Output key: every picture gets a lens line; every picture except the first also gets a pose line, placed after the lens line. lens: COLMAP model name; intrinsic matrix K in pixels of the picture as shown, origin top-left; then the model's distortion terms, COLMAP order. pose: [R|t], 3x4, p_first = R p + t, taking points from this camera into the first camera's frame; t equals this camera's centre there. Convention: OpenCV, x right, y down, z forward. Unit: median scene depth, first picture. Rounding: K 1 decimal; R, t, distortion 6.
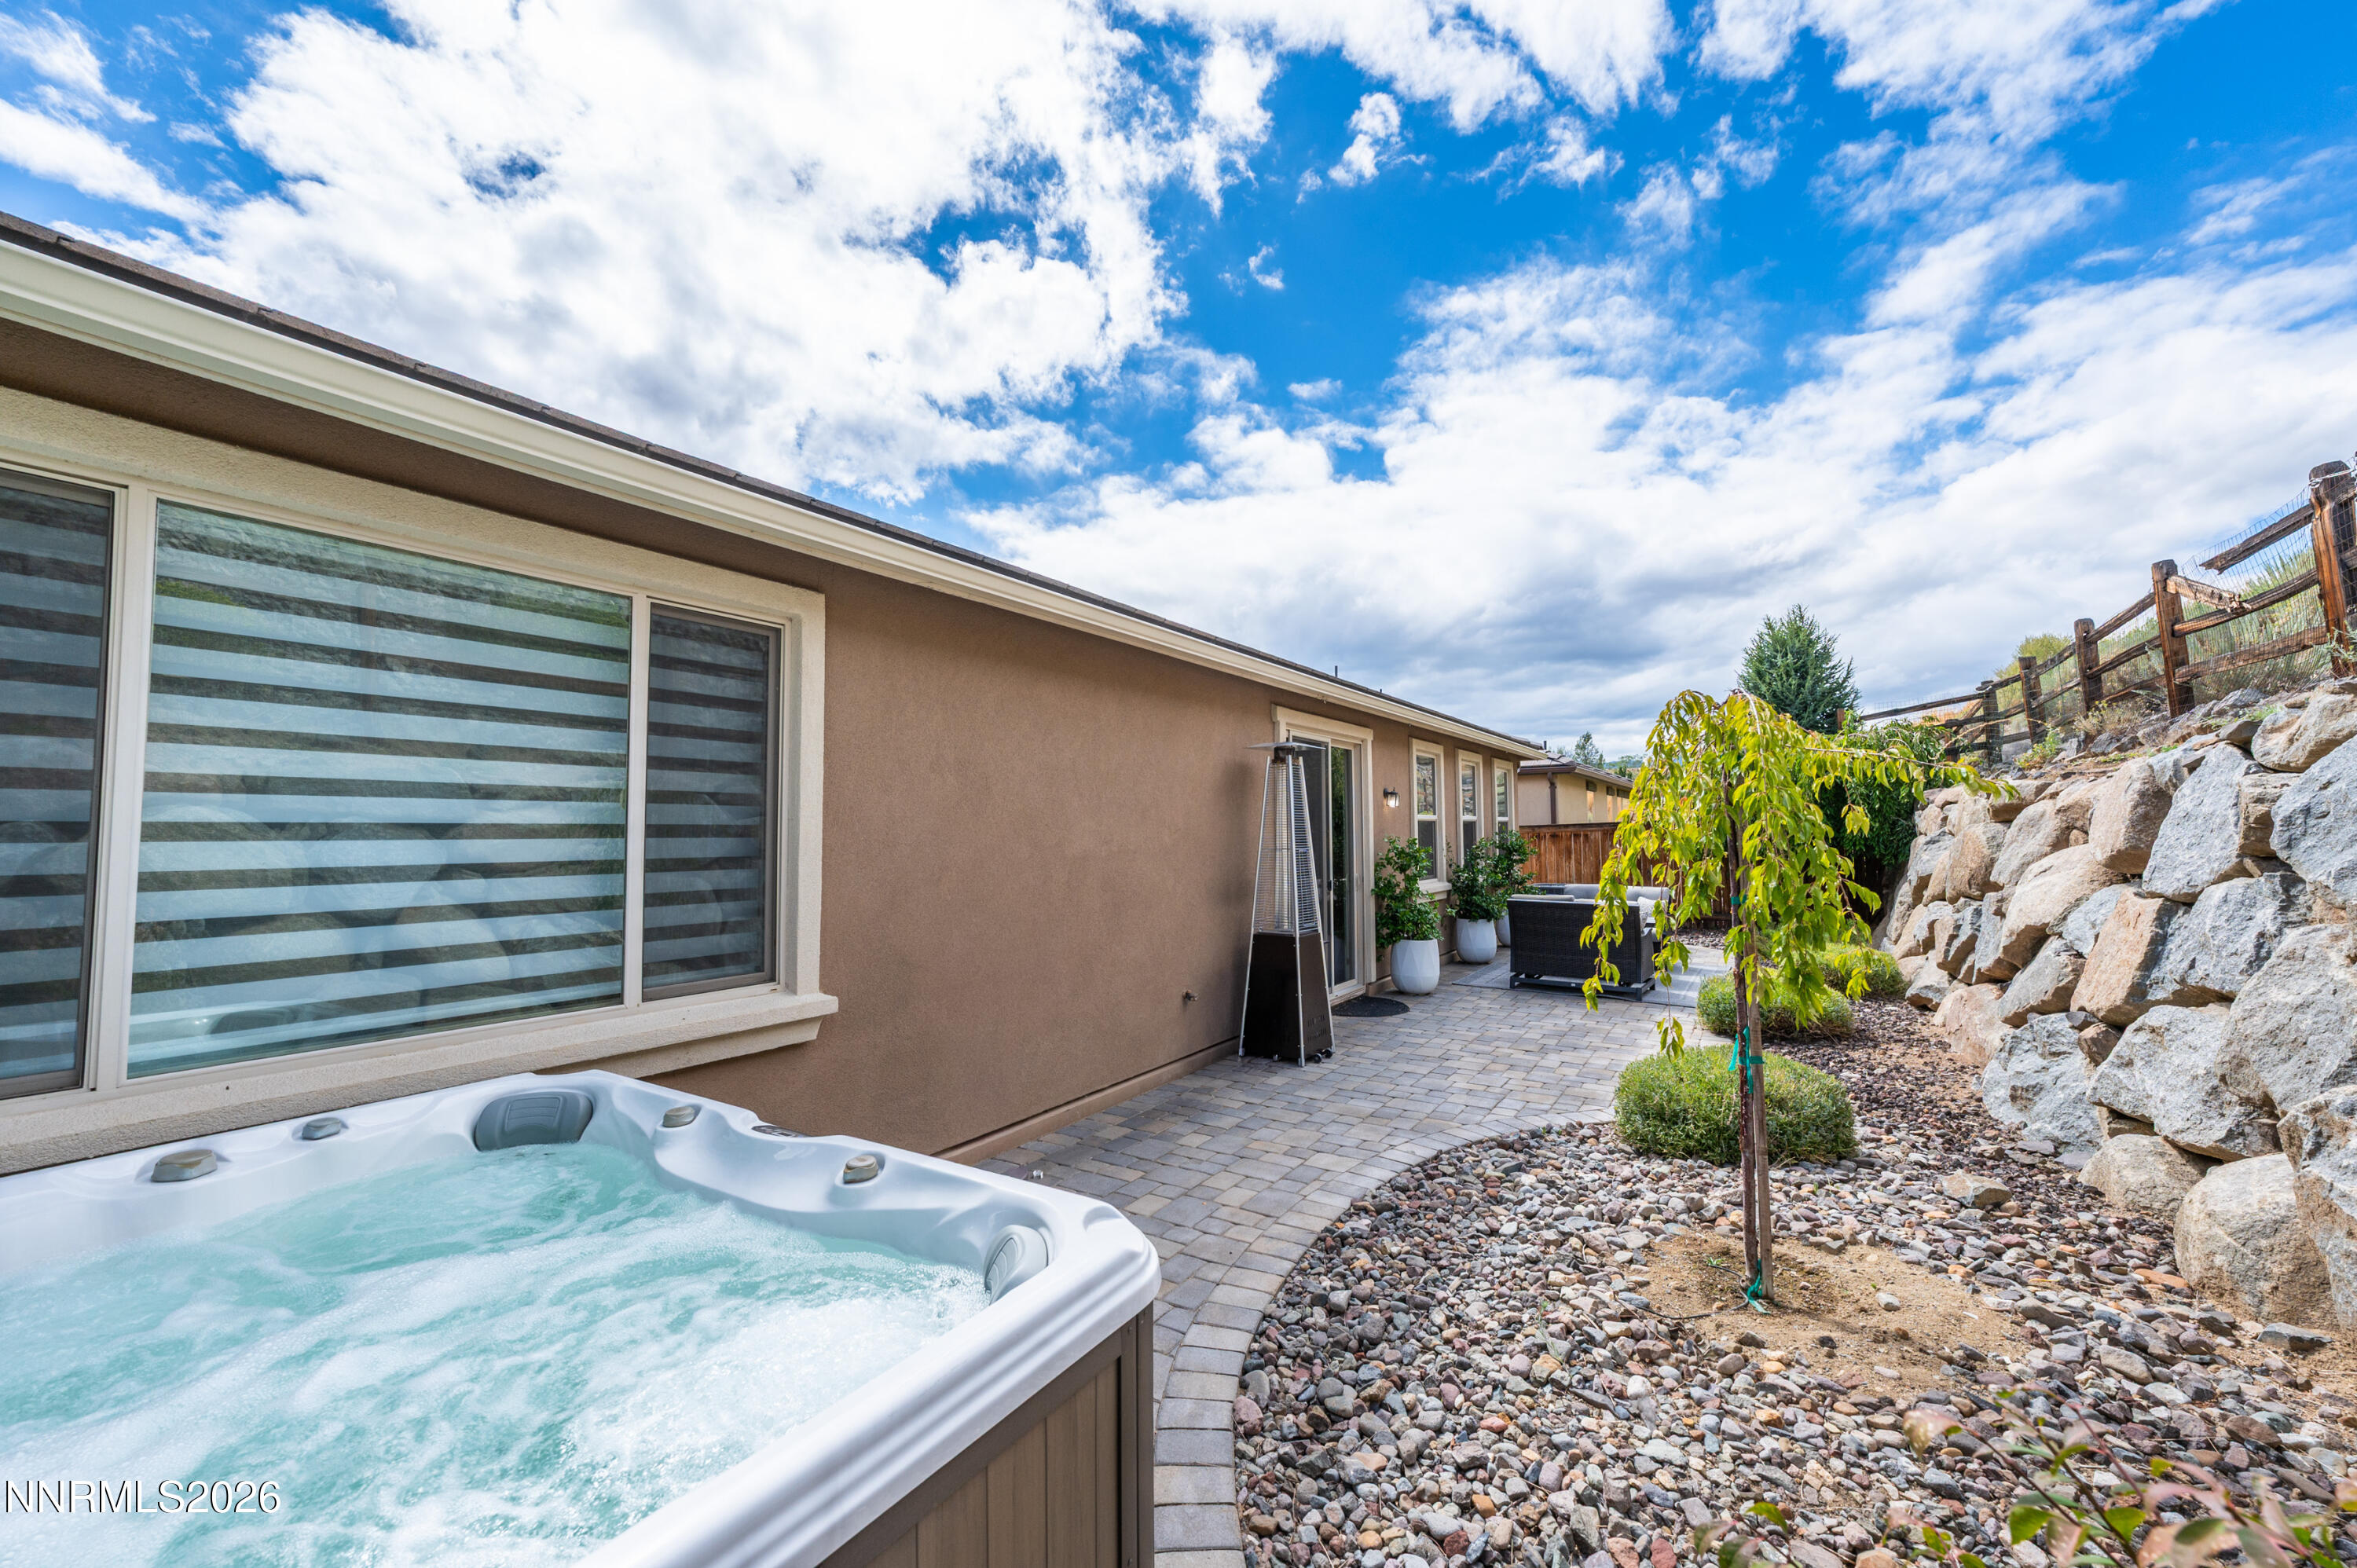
lens RADIAL K [[933.7, 0, 1171.0], [0, 933.7, 793.3], [0, 0, 1]] dist [0.000100, 0.000102]
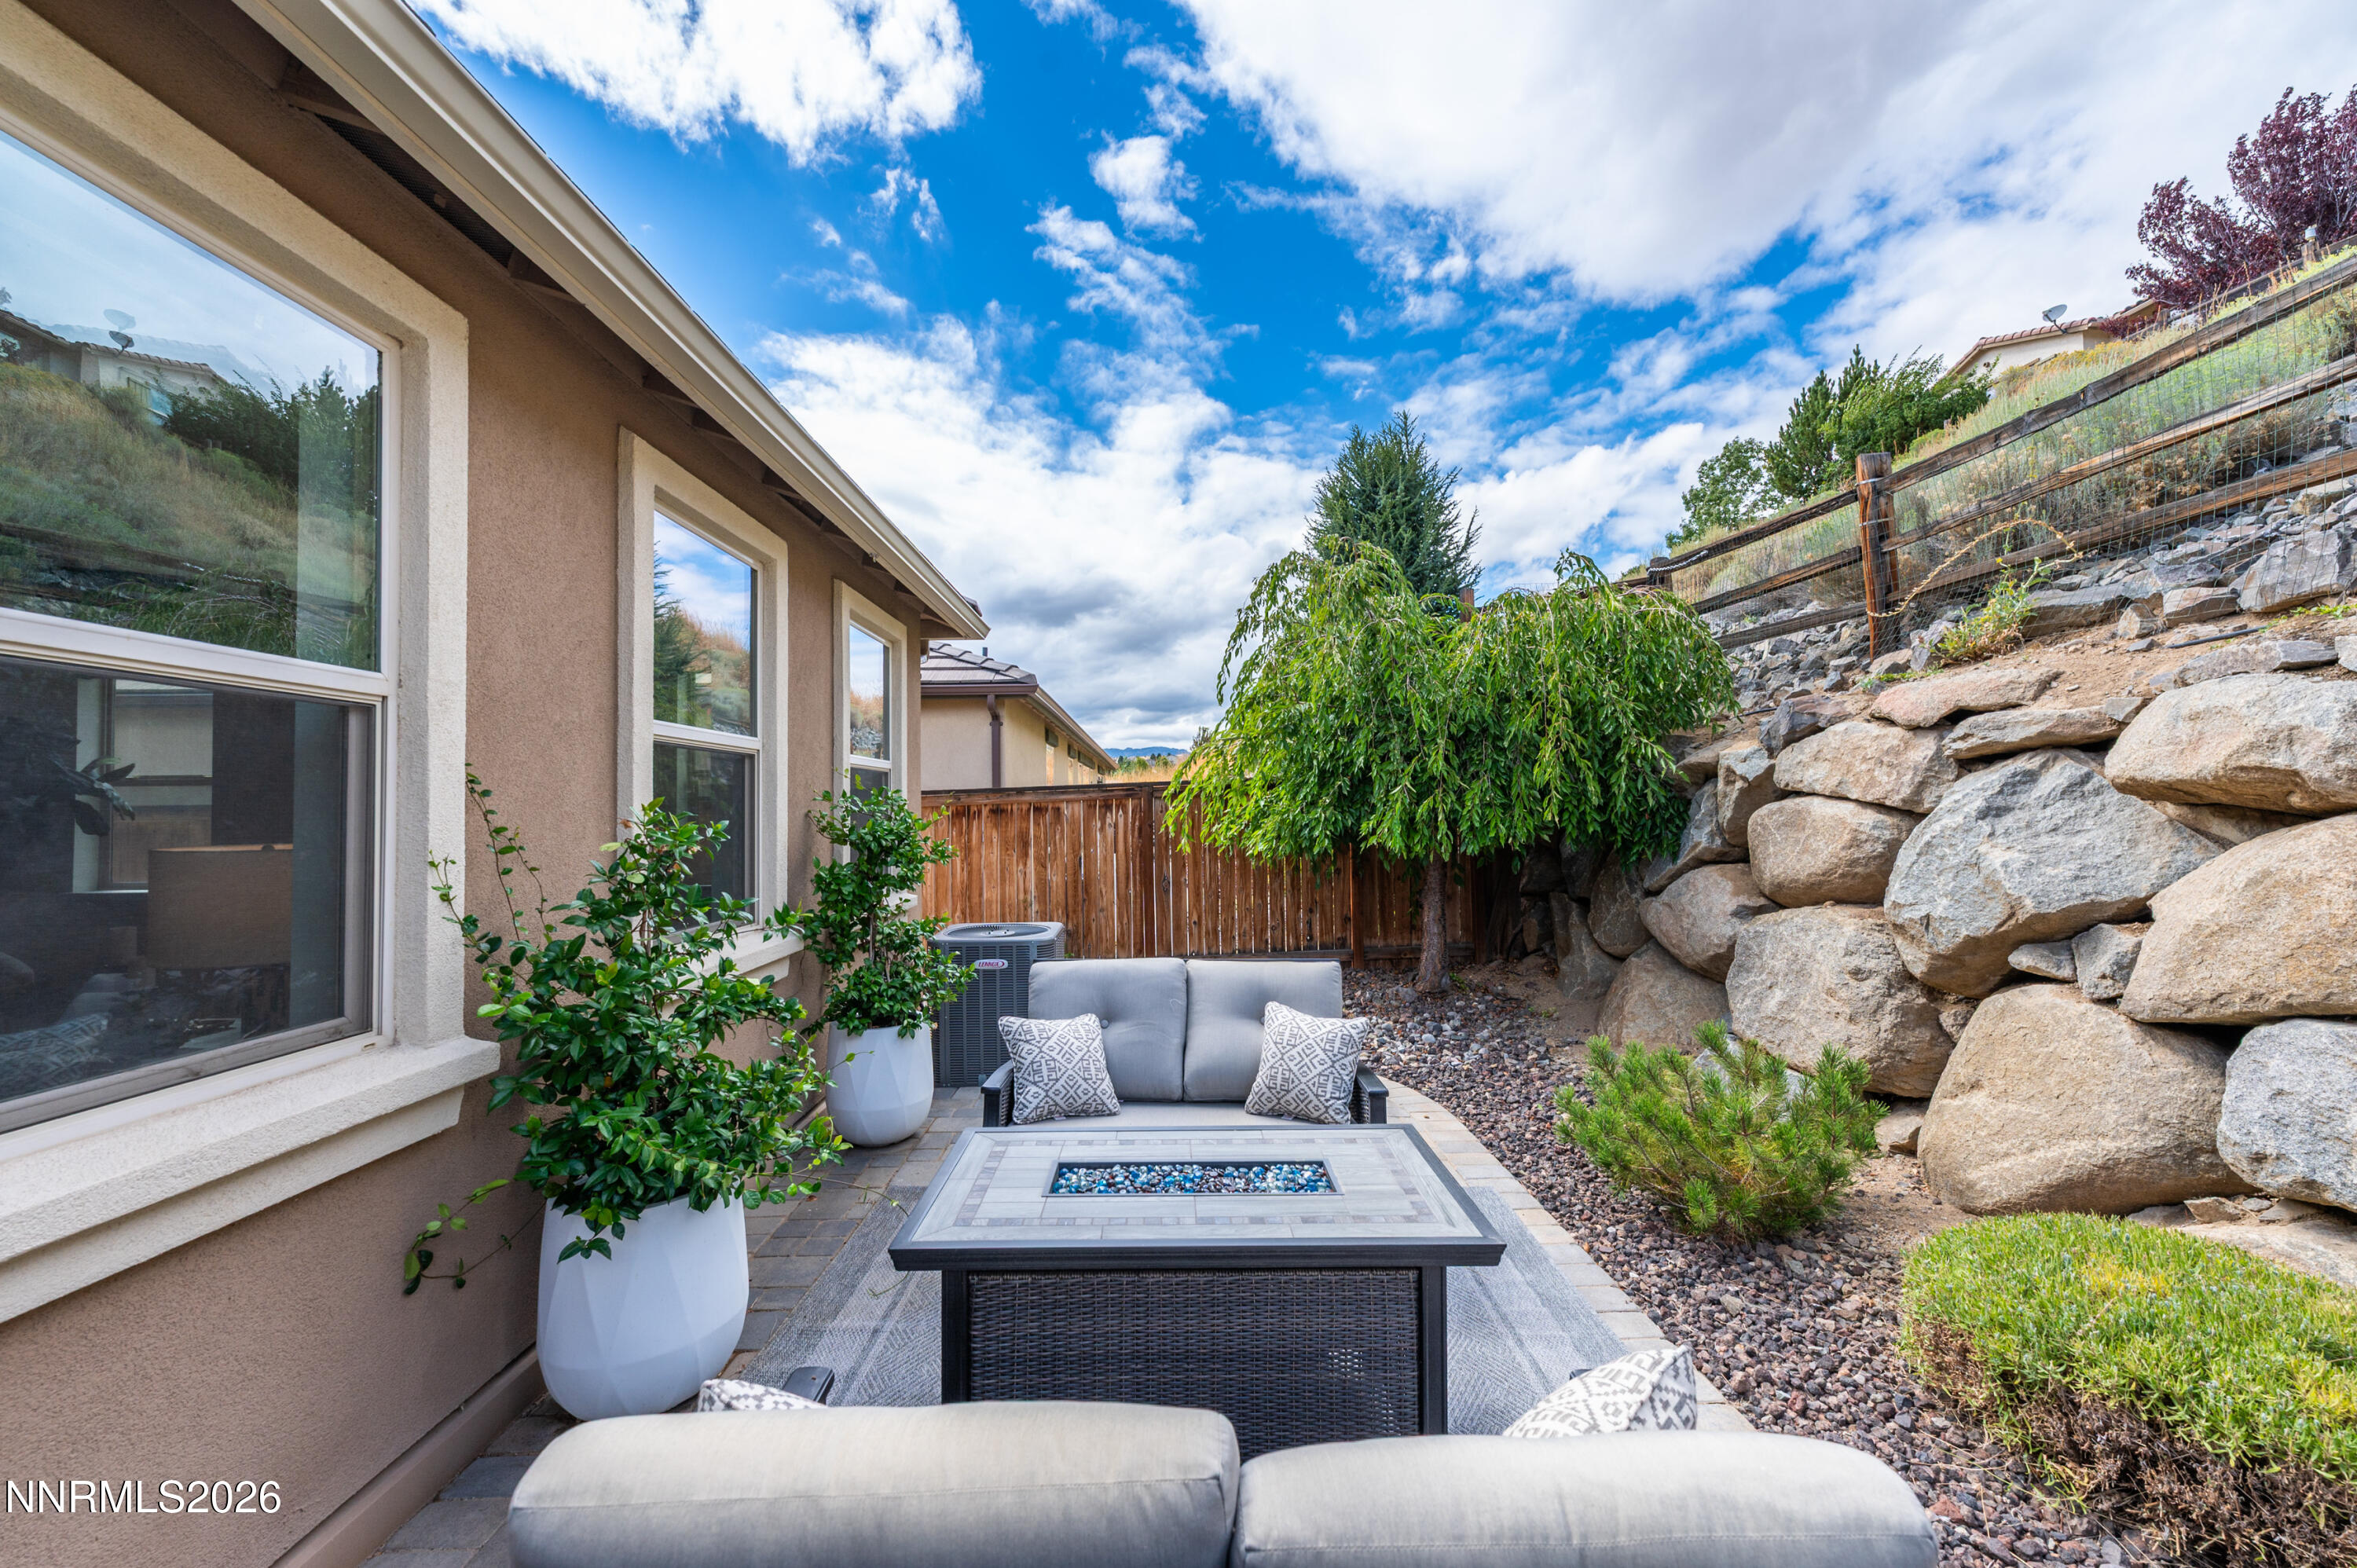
lens RADIAL K [[933.7, 0, 1171.0], [0, 933.7, 793.3], [0, 0, 1]] dist [0.000100, 0.000102]
pose [[0.840021, 0.007431, 0.542503, 0.222559], [-0.018077, 0.999734, 0.014296, 0.028126], [-0.542253, -0.021816, 0.839932, 0.542955]]
